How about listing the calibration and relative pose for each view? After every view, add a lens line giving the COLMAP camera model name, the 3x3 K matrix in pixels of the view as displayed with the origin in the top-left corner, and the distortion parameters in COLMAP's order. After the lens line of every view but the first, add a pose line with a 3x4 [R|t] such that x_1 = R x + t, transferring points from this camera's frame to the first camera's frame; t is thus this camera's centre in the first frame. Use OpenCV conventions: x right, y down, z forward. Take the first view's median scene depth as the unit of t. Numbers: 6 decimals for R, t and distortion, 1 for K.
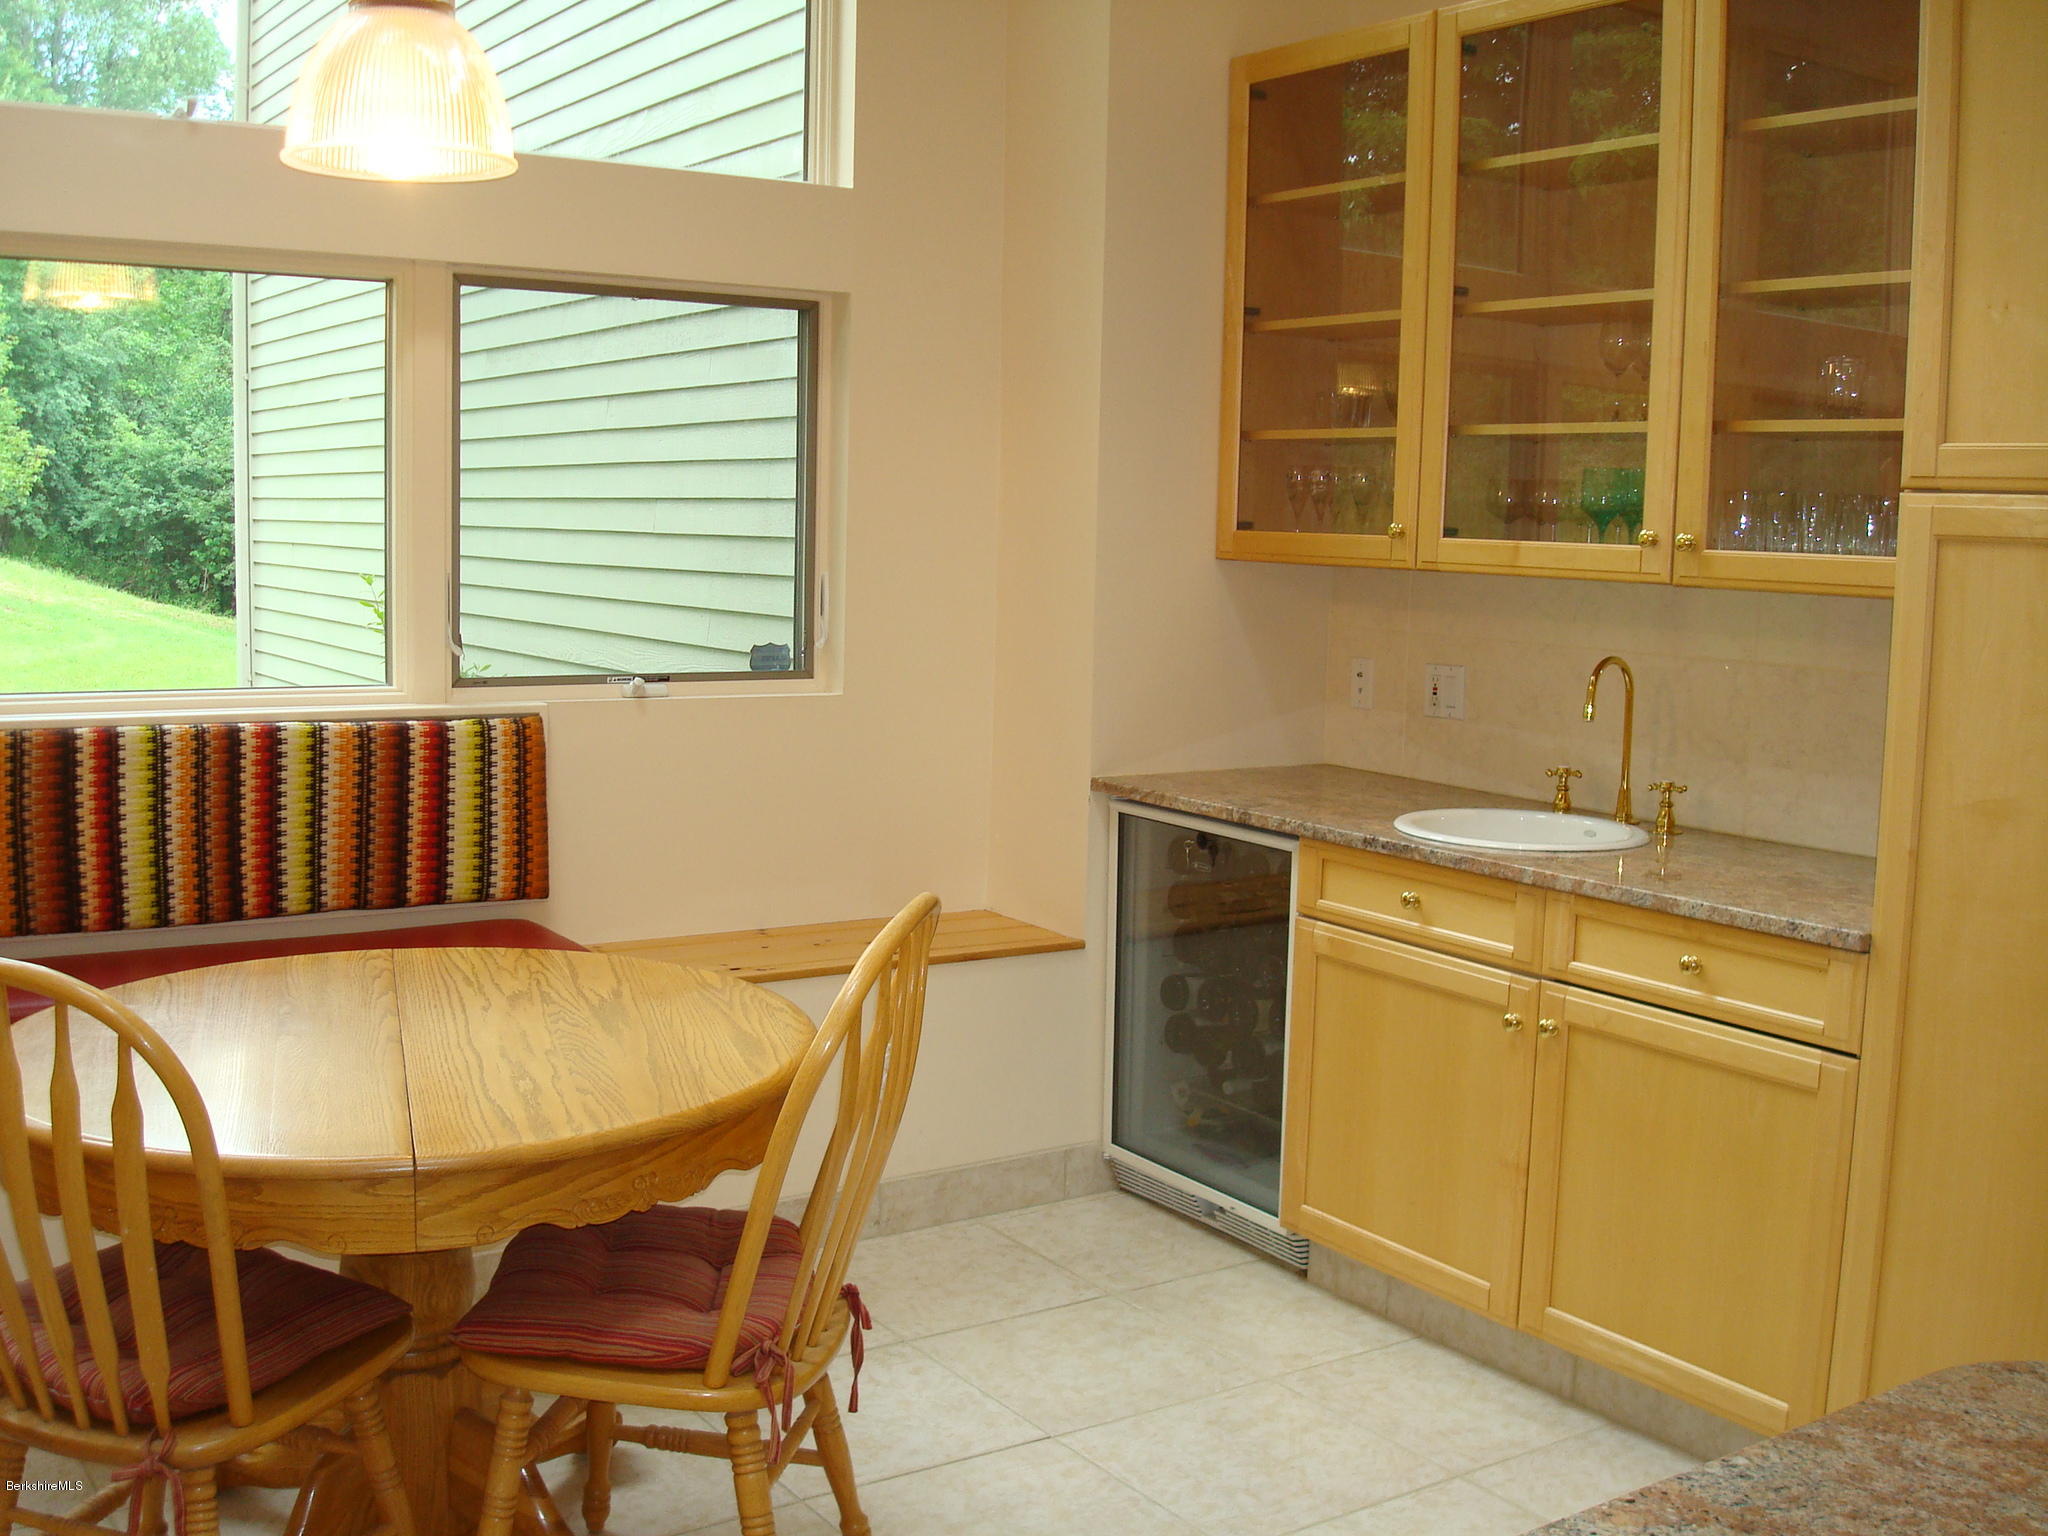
lens RADIAL K [[2125.3, 0, 1027.8], [0, 2125.3, 765.8], [0, 0, 1]] dist [-0.116490, 0.000000]
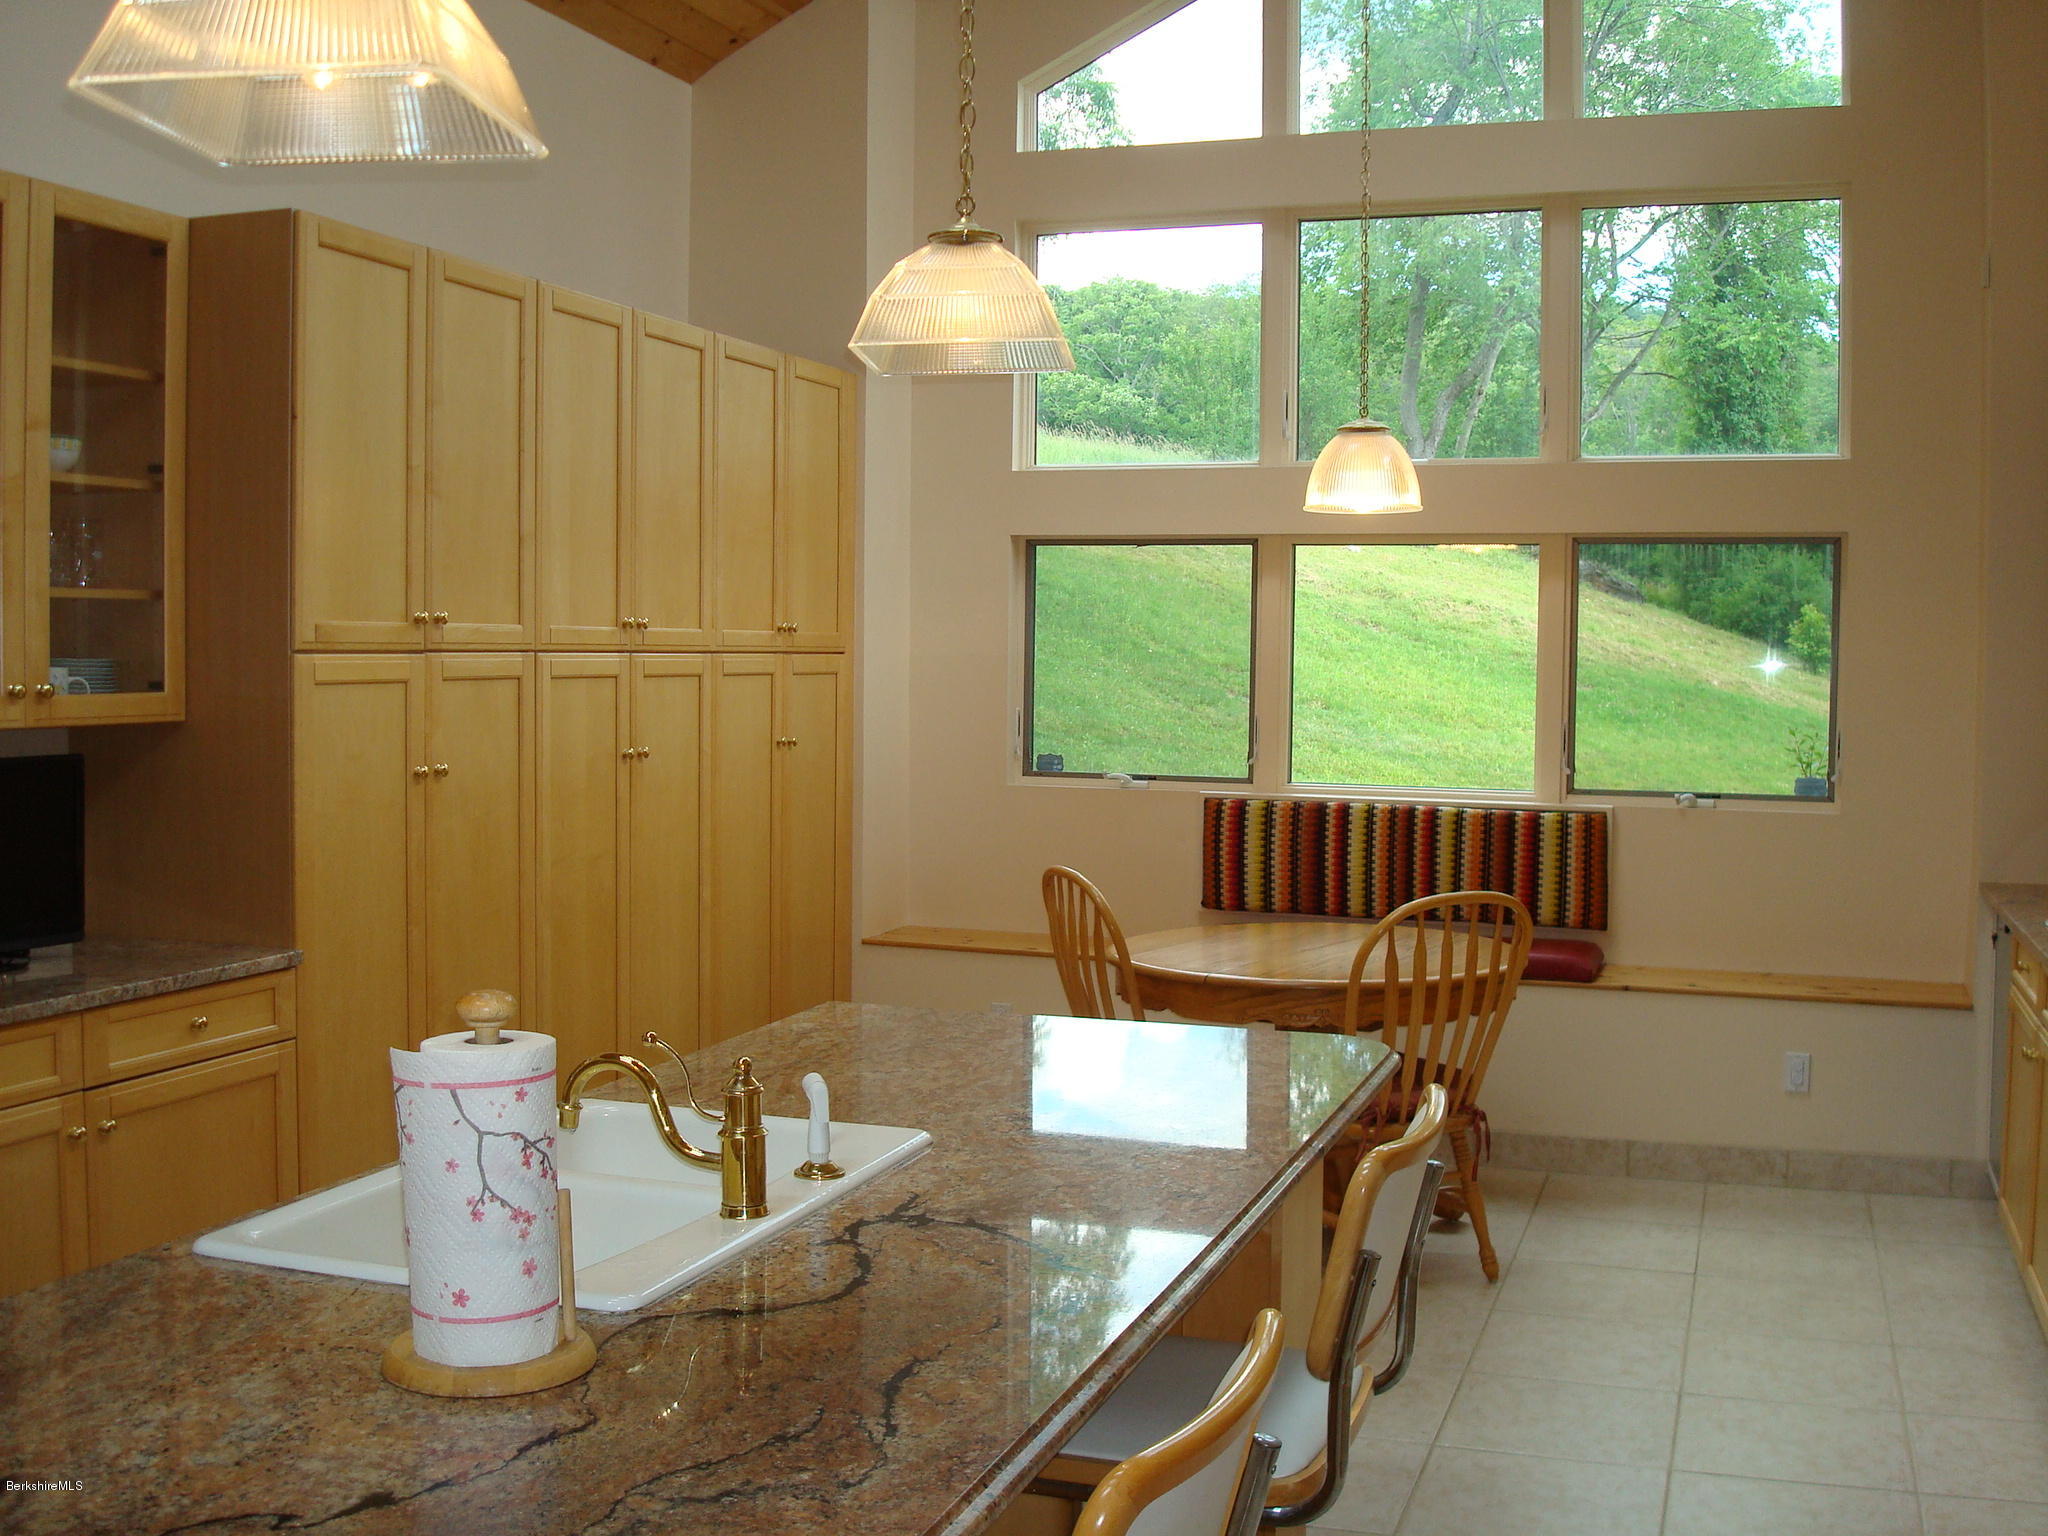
lens RADIAL K [[2125.3, 0, 1023.4], [0, 2125.3, 765.3], [0, 0, 1]] dist [-0.116490, 0.000000]
pose [[0.587105, 0.021158, -0.809234, 0.824945], [-0.090215, 0.995141, -0.039433, 0.043514], [0.804468, 0.096157, 0.586161, -0.292190]]
